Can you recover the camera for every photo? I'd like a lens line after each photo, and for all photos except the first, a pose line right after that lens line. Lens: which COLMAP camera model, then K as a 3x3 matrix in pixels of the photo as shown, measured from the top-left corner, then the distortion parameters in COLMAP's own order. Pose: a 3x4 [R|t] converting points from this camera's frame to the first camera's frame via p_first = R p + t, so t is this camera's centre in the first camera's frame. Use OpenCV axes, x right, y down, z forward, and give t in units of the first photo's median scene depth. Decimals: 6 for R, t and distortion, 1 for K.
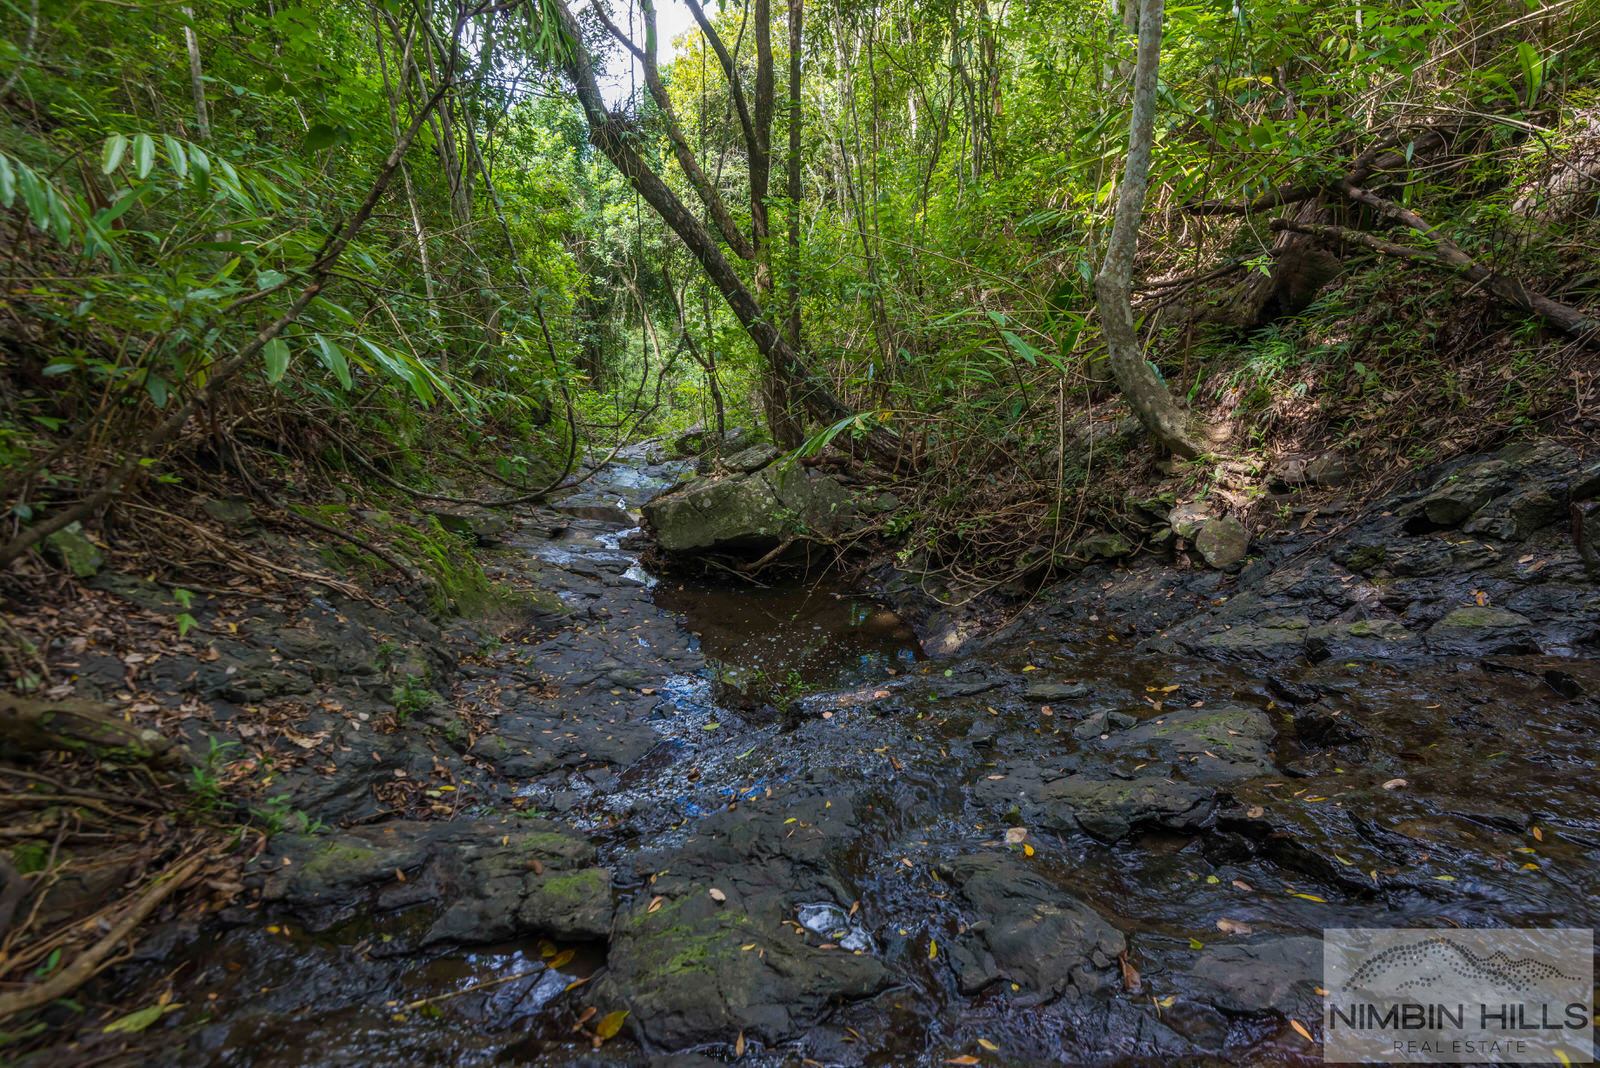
lens RADIAL K [[869.0, 0, 799.9], [0, 869.0, 531.6], [0, 0, 1]] dist [0.000043, -0.000494]
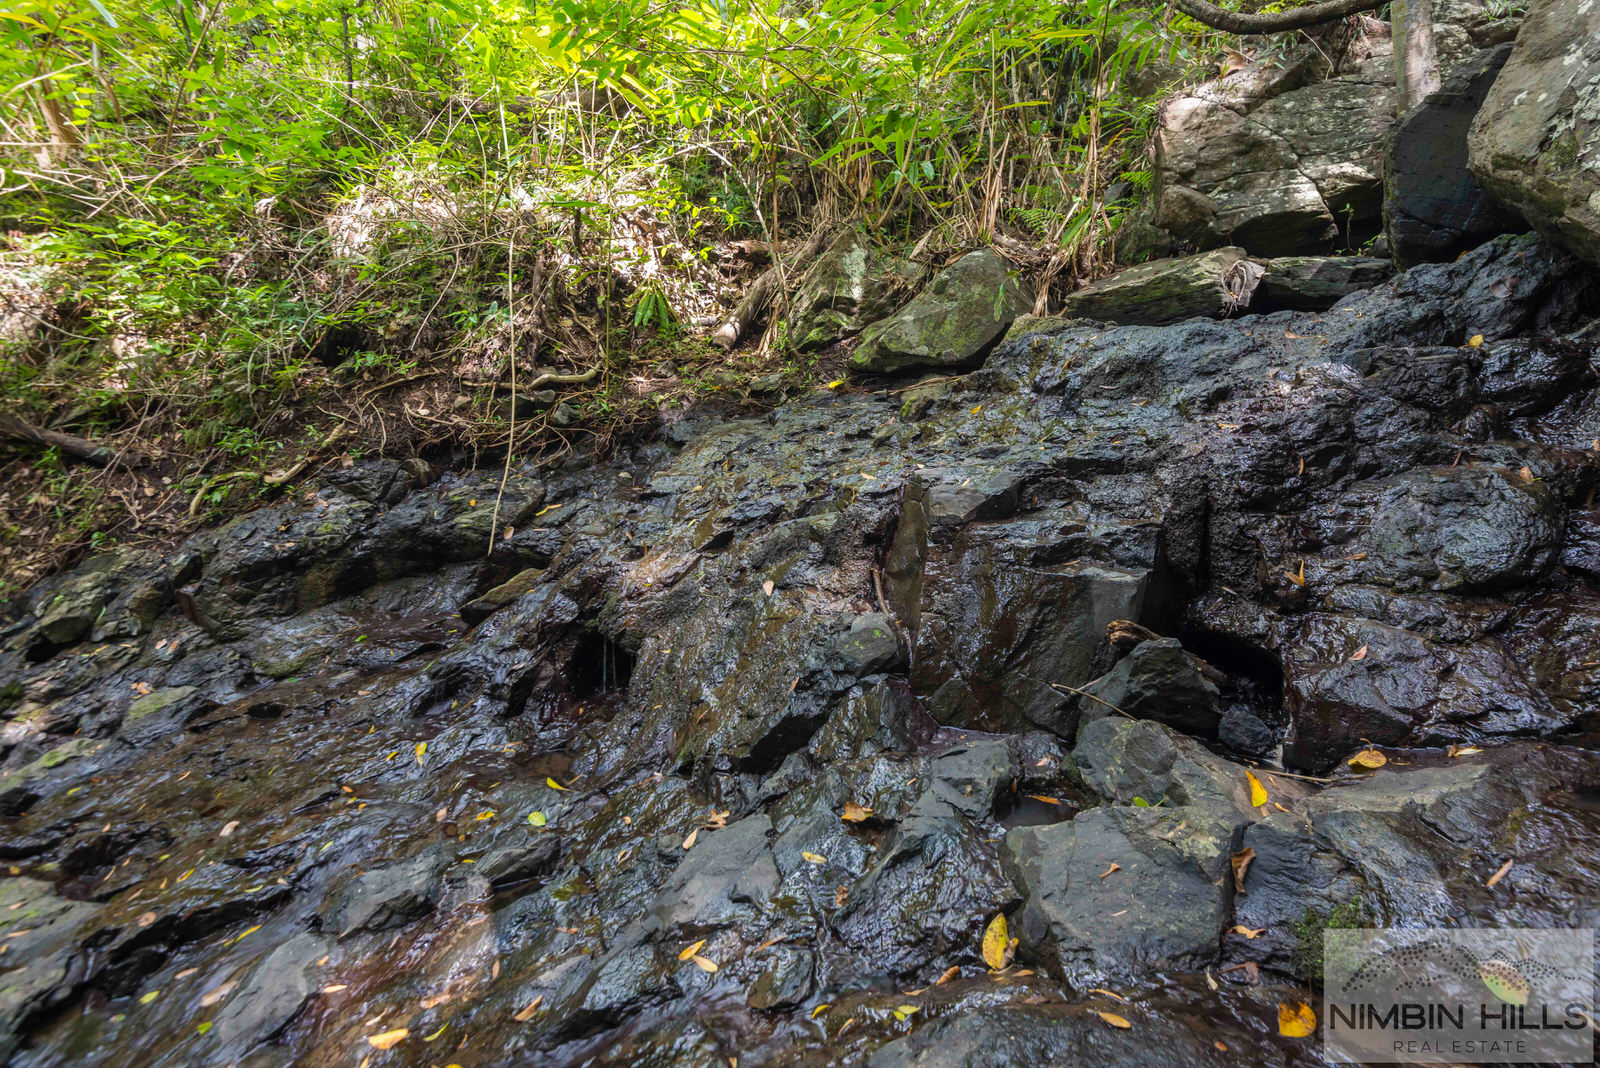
lens RADIAL K [[869.0, 0, 800.0], [0, 869.0, 534.8], [0, 0, 1]] dist [0.000043, -0.000494]
pose [[0.055870, -0.167789, 0.984239, -0.257191], [0.301323, 0.942648, 0.143594, -0.017112], [-0.951884, 0.288551, 0.103225, 0.009382]]
